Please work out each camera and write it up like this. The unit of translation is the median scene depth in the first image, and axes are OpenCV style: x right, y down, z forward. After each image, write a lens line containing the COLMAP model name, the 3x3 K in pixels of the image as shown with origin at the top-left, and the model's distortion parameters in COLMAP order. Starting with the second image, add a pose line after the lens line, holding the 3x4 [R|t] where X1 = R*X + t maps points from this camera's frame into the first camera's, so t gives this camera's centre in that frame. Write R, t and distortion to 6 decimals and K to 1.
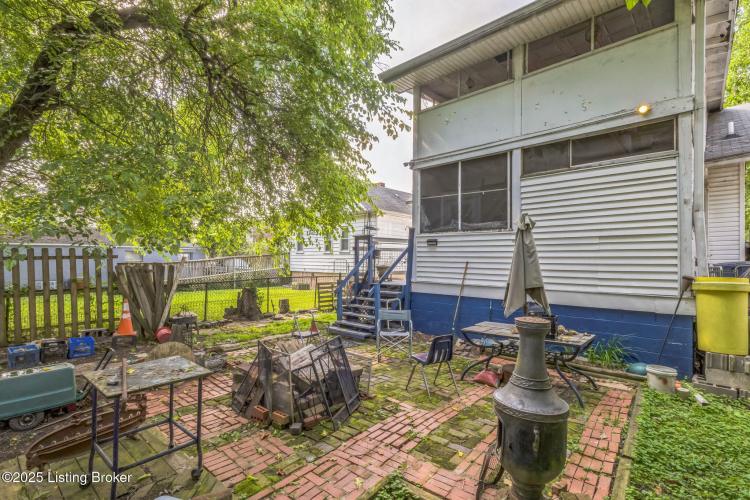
lens RADIAL K [[348.9, 0, 375.0], [0, 348.9, 257.7], [0, 0, 1]] dist [0.001693, 0.000585]
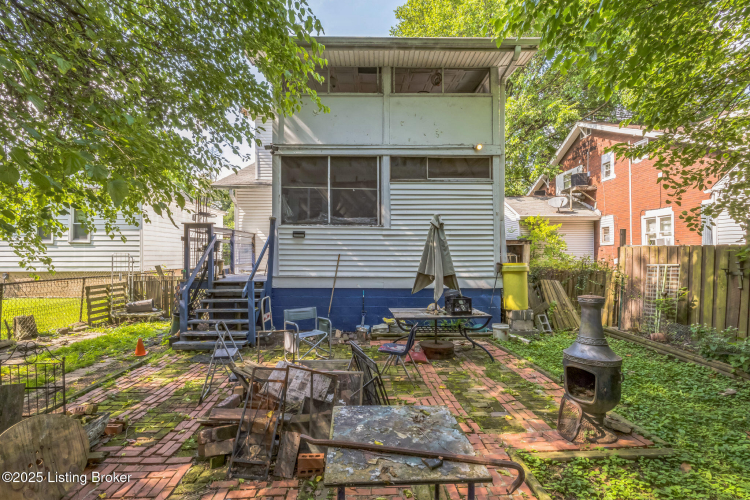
lens RADIAL K [[341.8, 0, 375.0], [0, 341.8, 250.0], [0, 0, 1]] dist [-0.002185, 0.000003]
pose [[0.733647, -0.001367, 0.679530, -0.371989], [-0.000066, 0.999998, 0.002083, -0.004043], [-0.679531, -0.001573, 0.733645, 0.194942]]
